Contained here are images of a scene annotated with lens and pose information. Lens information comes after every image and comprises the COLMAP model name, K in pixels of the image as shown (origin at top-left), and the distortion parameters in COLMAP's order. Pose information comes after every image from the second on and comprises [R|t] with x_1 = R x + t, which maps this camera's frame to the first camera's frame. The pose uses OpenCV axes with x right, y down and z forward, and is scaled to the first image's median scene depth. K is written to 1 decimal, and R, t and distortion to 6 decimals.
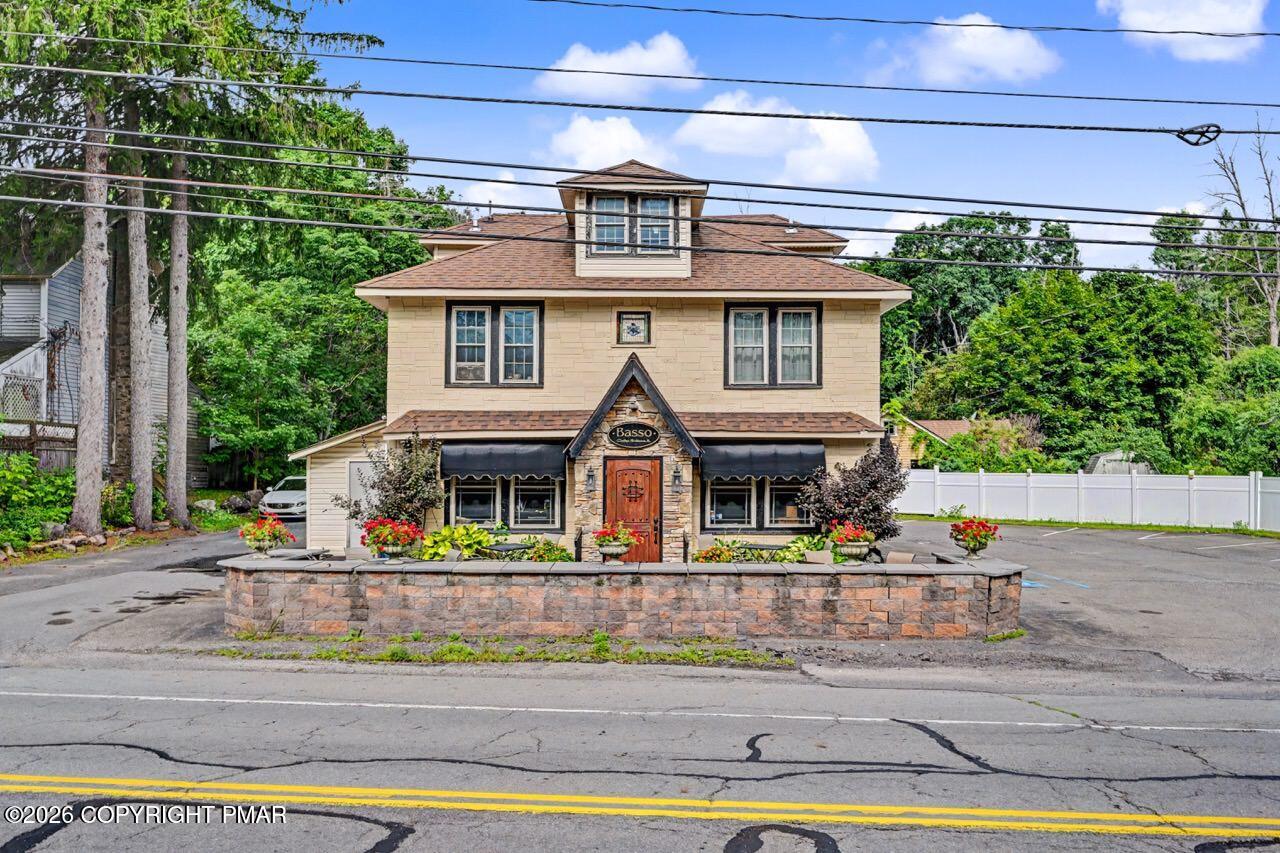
lens RADIAL K [[1115.0, 0, 640.0], [0, 1115.0, 426.5], [0, 0, 1]] dist [0.079982, 0.000410]
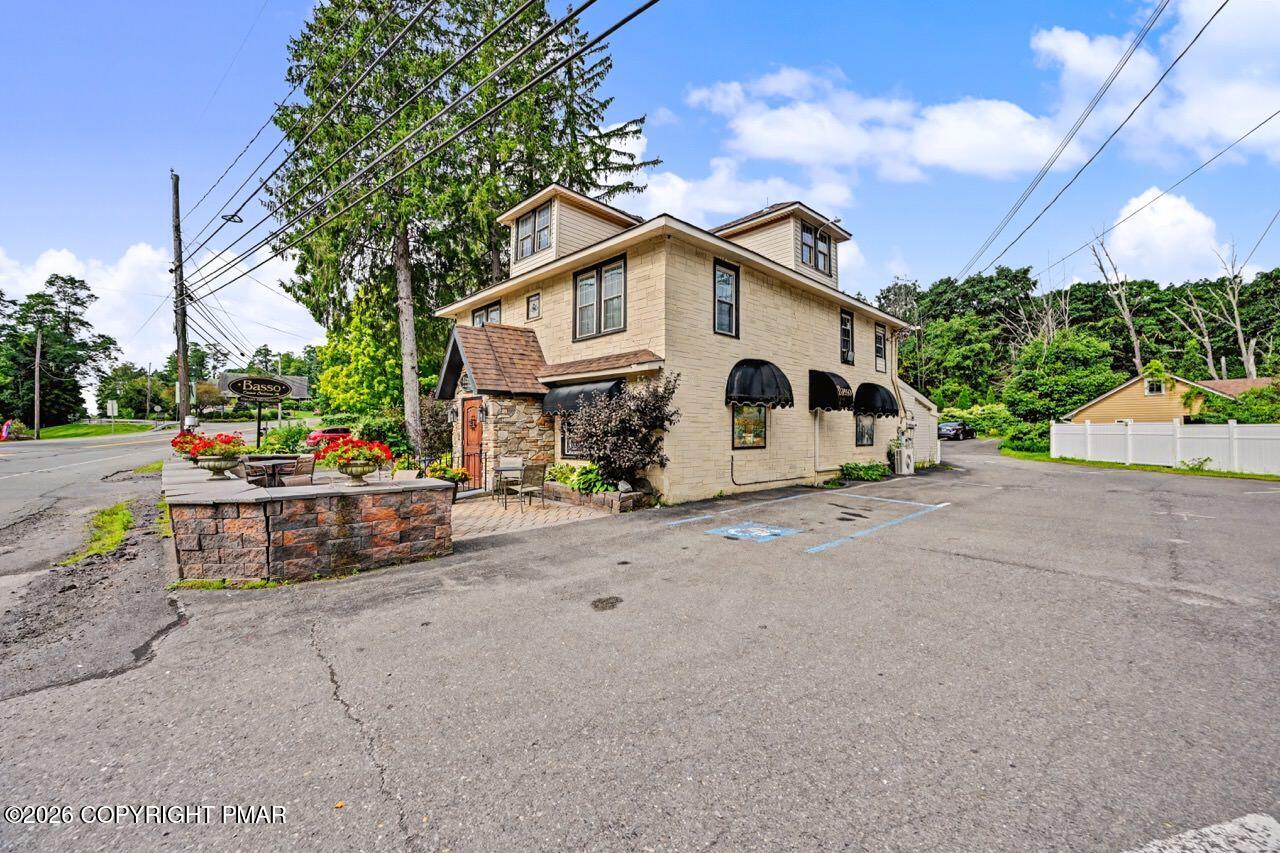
lens RADIAL K [[507.1, 0, 637.8], [0, 507.1, 431.7], [0, 0, 1]] dist [-0.000287, 0.000098]
pose [[0.685116, -0.001484, -0.728432, 0.535221], [0.021652, 0.999598, 0.018328, 0.056378], [0.728112, -0.028329, 0.684873, 0.661761]]
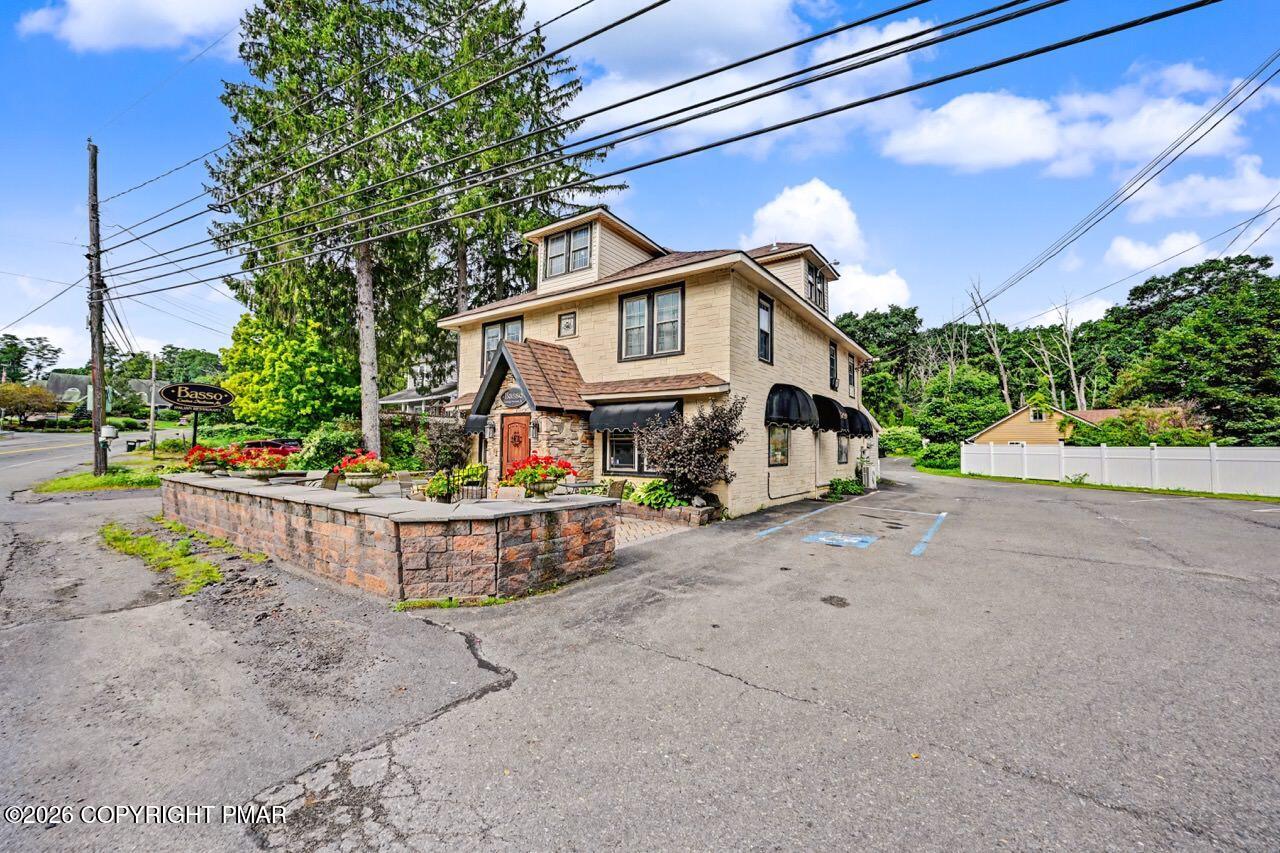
lens RADIAL K [[508.1, 0, 639.6], [0, 508.1, 436.8], [0, 0, 1]] dist [0.000208, 0.000112]
pose [[0.810048, -0.008167, -0.586306, 0.436039], [0.009295, 0.999956, -0.001086, 0.052305], [0.586290, -0.004570, 0.810089, 0.540373]]
